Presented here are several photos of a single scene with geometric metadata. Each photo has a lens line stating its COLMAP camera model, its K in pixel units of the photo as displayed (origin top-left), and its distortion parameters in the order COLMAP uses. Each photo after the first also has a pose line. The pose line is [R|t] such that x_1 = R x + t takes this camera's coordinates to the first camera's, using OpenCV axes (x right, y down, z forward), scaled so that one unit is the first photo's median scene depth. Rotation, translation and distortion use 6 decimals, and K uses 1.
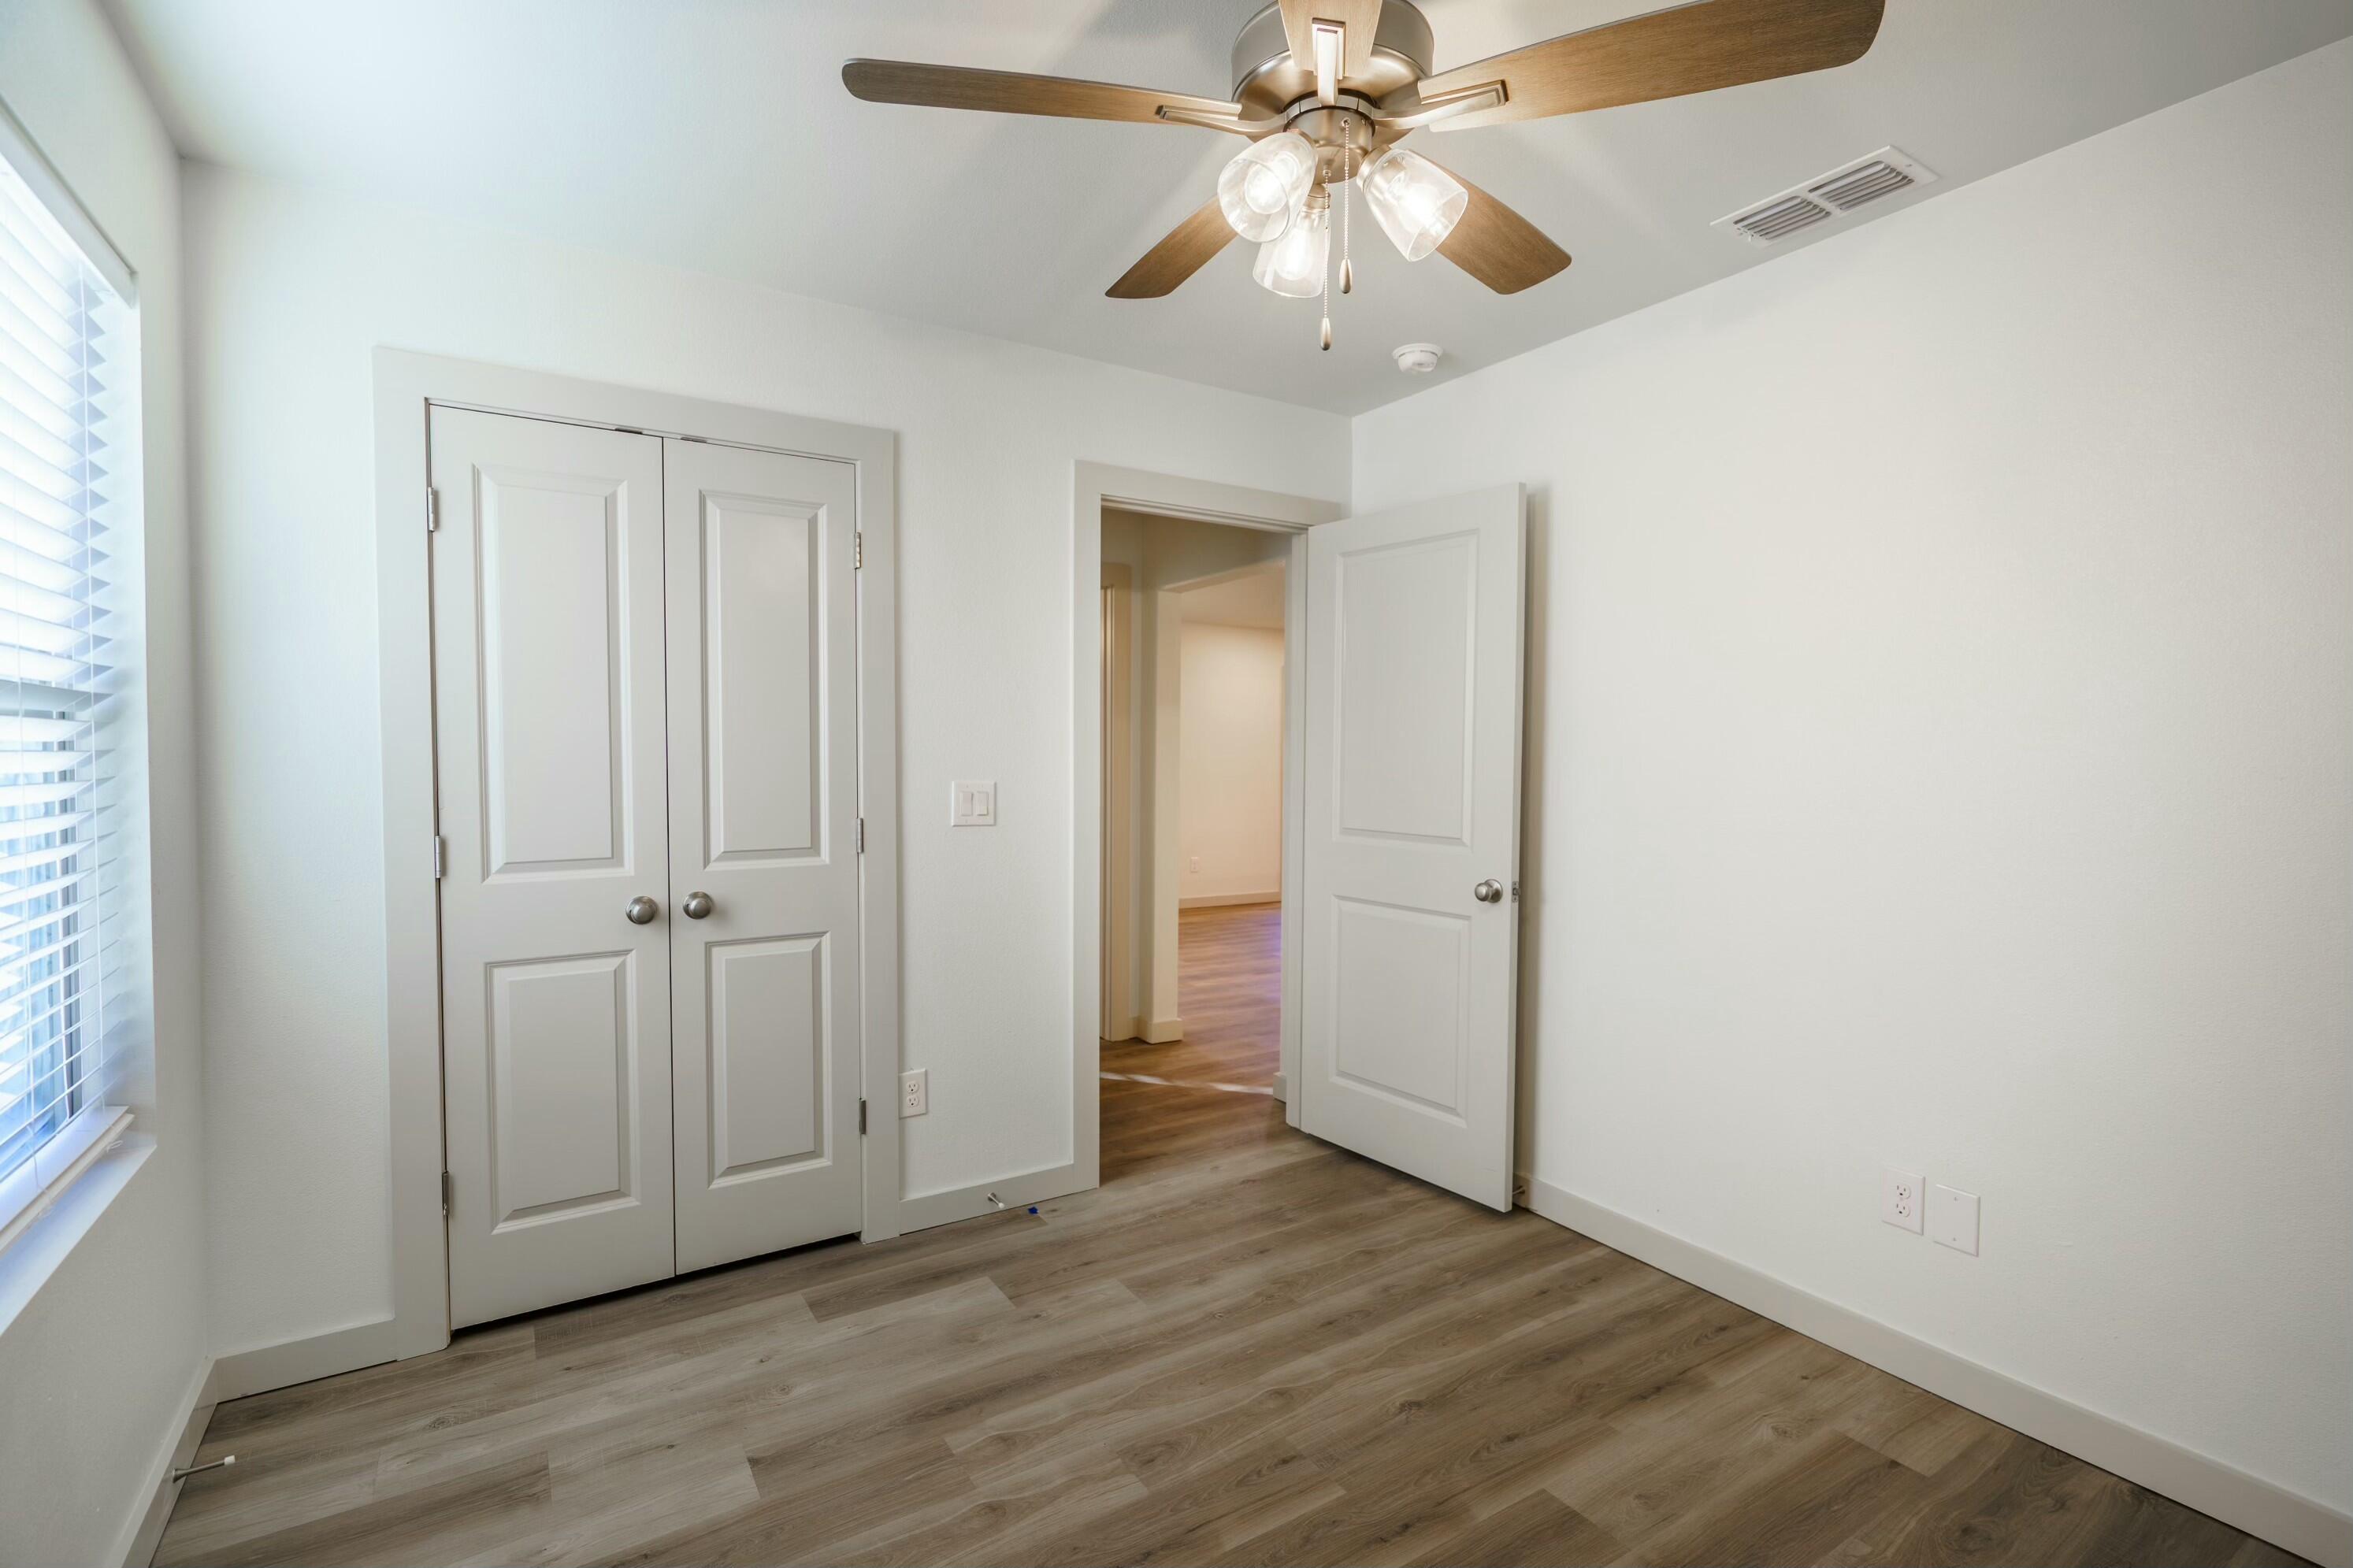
lens RADIAL K [[1075.9, 0, 1175.7], [0, 1075.9, 781.3], [0, 0, 1]] dist [-0.002184, -0.000254]
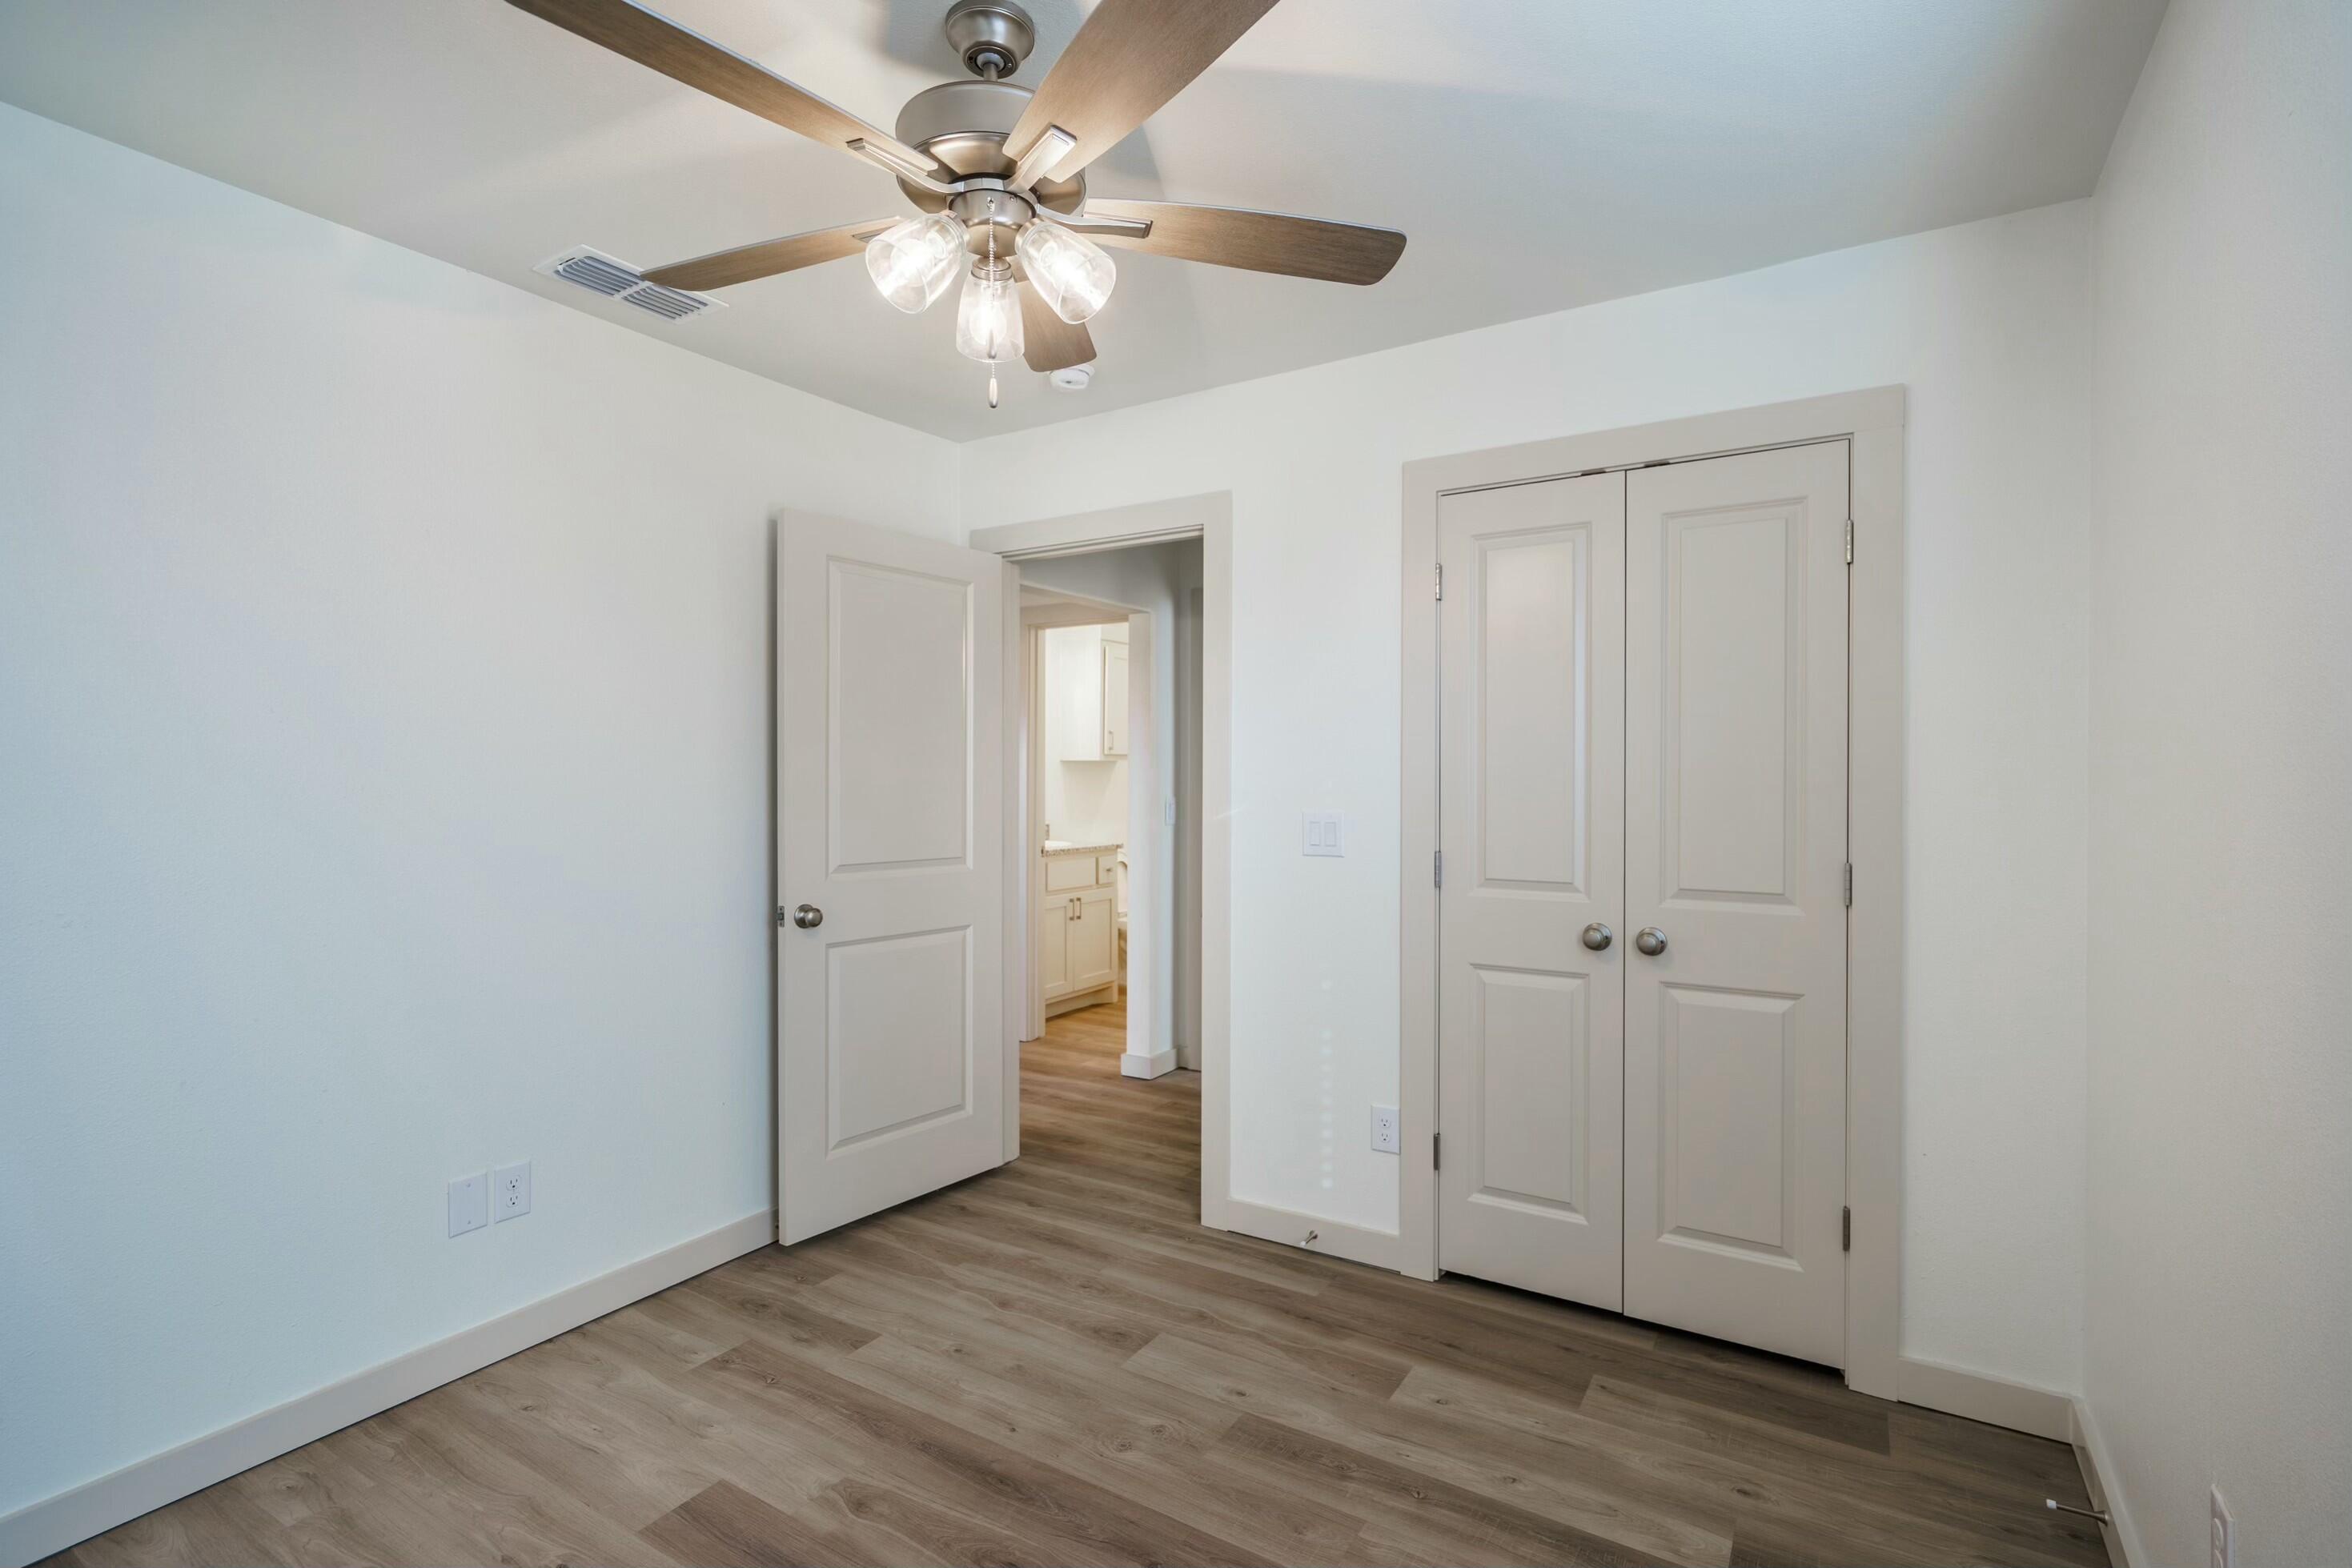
lens RADIAL K [[1075.5, 0, 1175.9], [0, 1075.5, 781.0], [0, 0, 1]] dist [-0.002184, -0.000254]
pose [[0.433375, 0.003678, -0.901206, 0.245224], [-0.030926, 0.999463, -0.010793, -0.005157], [0.900683, 0.032548, 0.433256, 0.191505]]
